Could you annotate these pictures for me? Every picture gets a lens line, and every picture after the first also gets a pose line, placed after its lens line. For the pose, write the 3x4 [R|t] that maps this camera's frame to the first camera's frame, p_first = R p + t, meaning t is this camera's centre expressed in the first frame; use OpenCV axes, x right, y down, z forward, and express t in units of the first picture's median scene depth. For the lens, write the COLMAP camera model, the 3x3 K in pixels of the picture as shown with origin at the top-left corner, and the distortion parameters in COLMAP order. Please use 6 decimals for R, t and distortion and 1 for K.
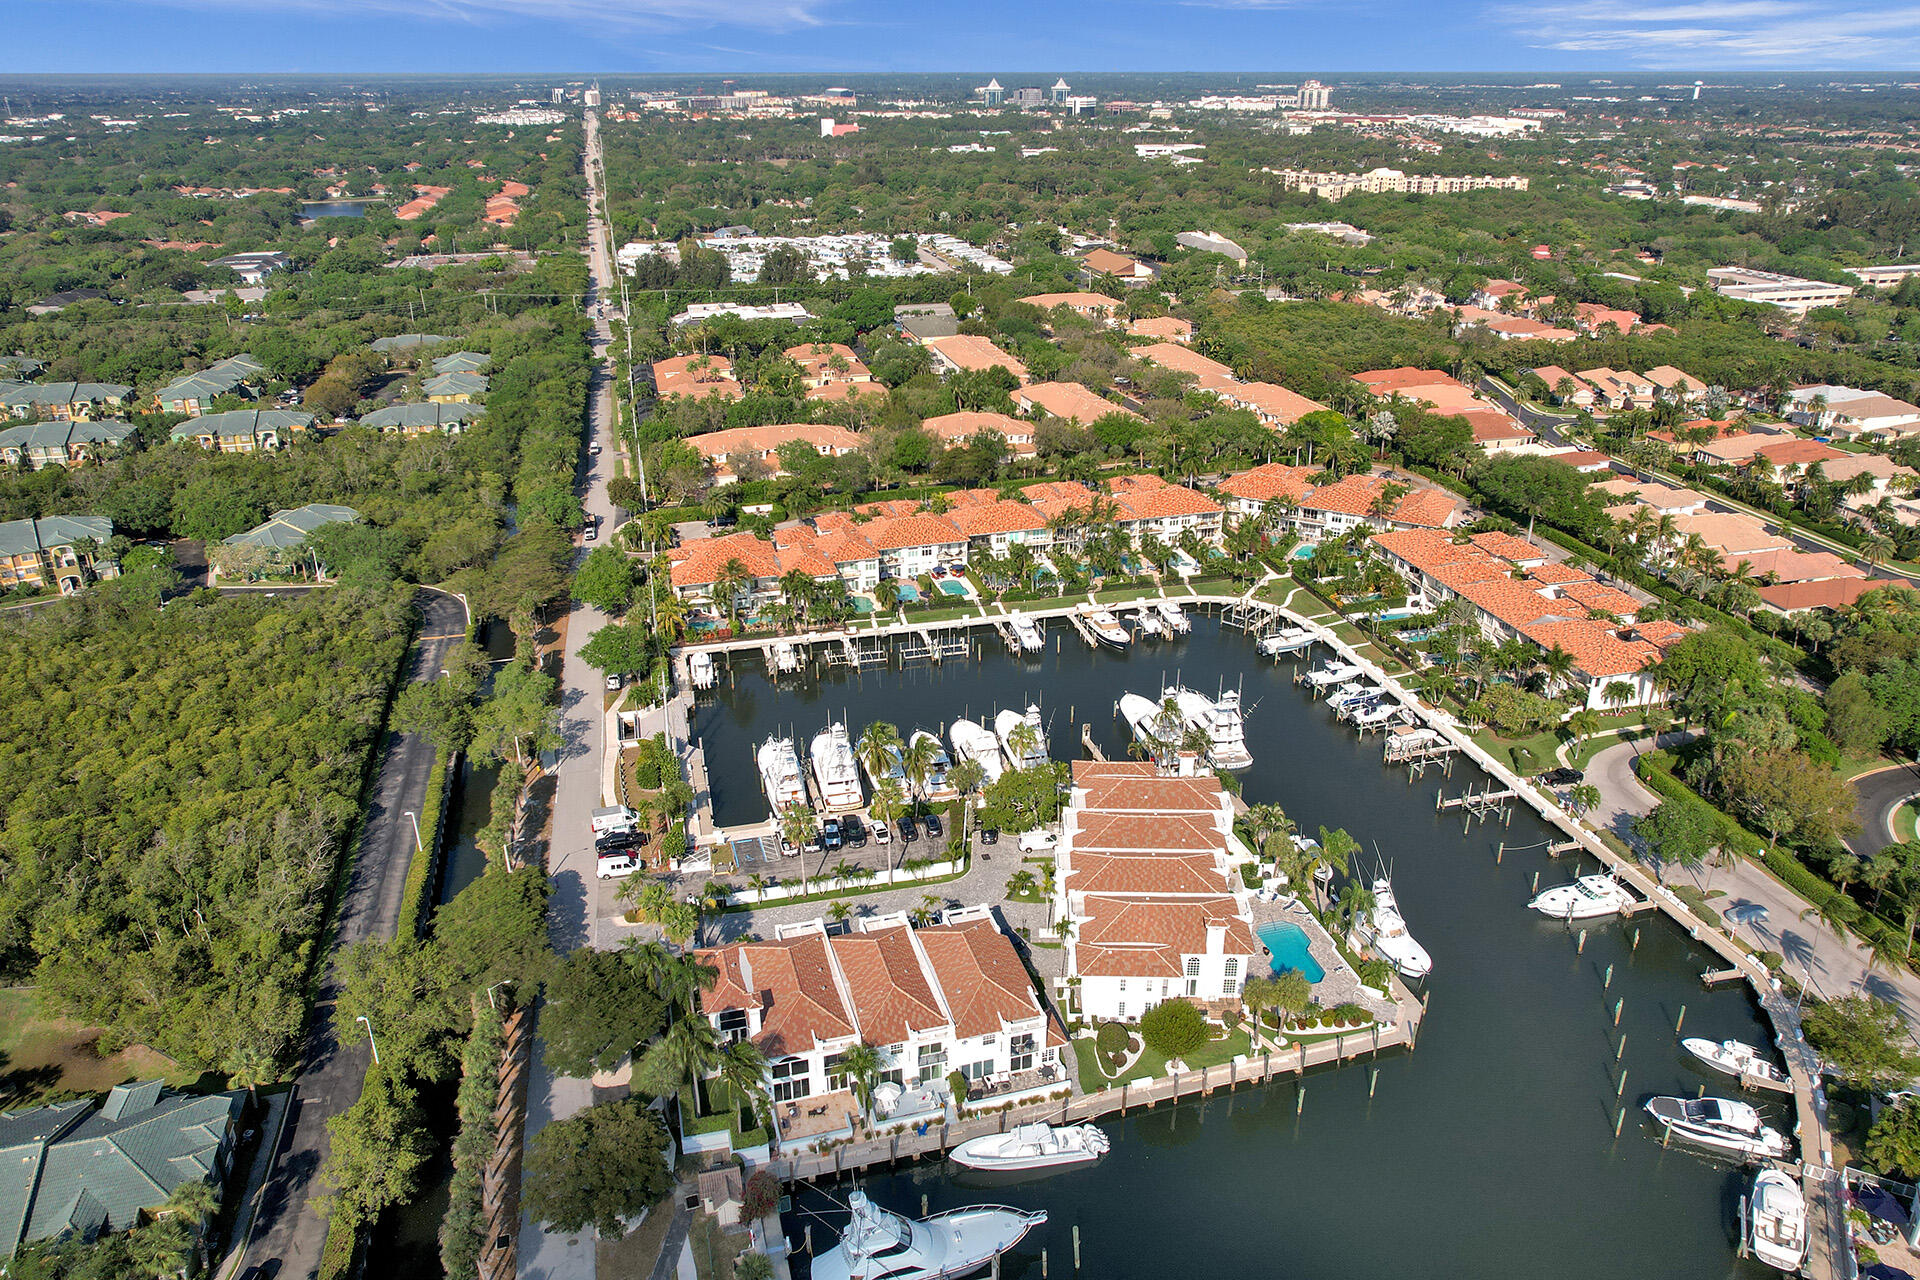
lens RADIAL K [[1324.7, 0, 967.0], [0, 1324.7, 636.2], [0, 0, 1]] dist [-0.072799, 0.059483]
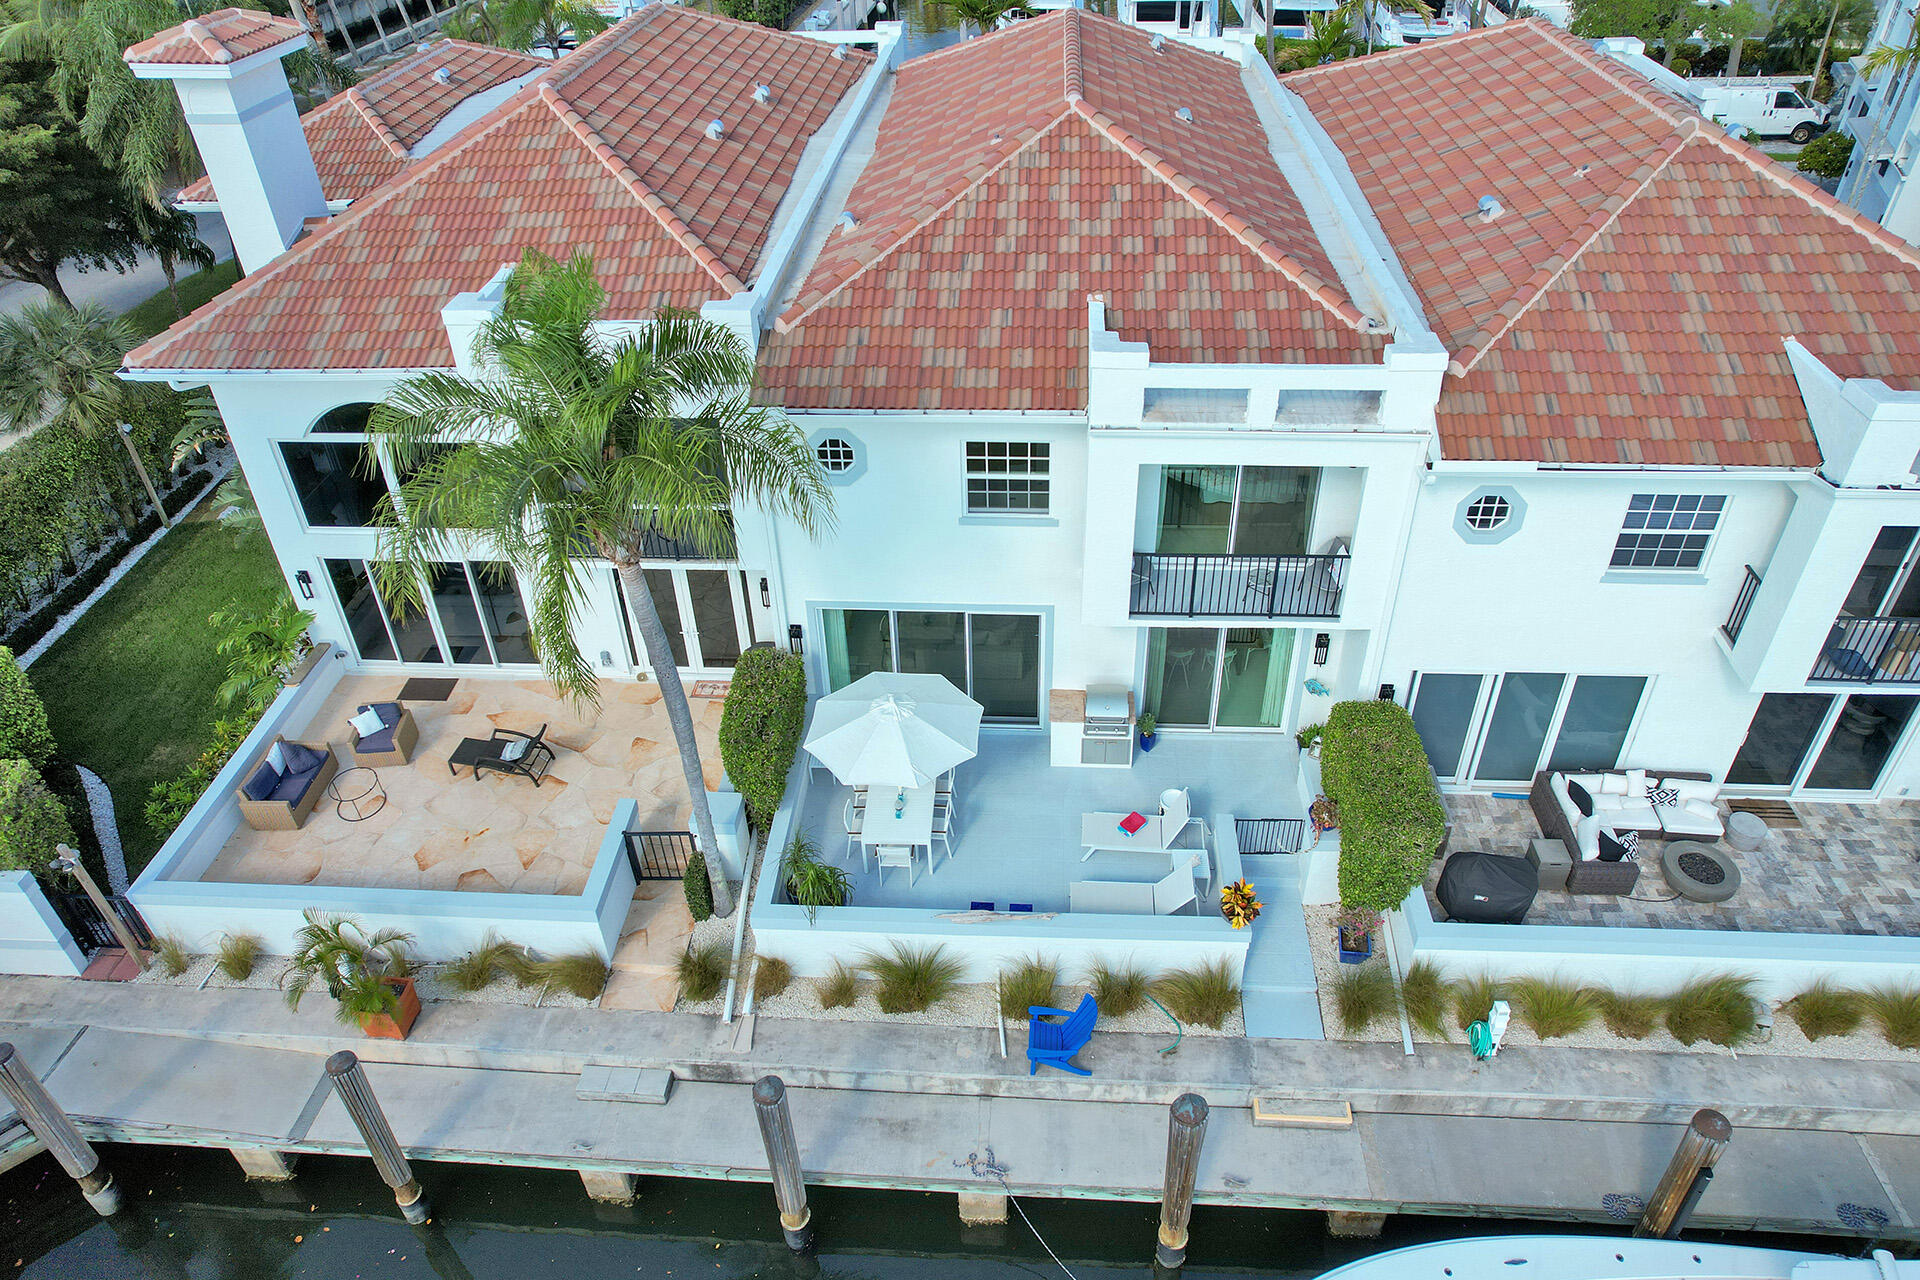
lens RADIAL K [[1259.6, 0, 966.9], [0, 1259.6, 635.0], [0, 0, 1]] dist [-0.060419, 0.050334]
pose [[0.939080, 0.188897, -0.287135, -0.007555], [-0.118601, 0.962211, 0.245121, 0.172053], [0.322587, -0.196134, 0.925996, 0.499531]]
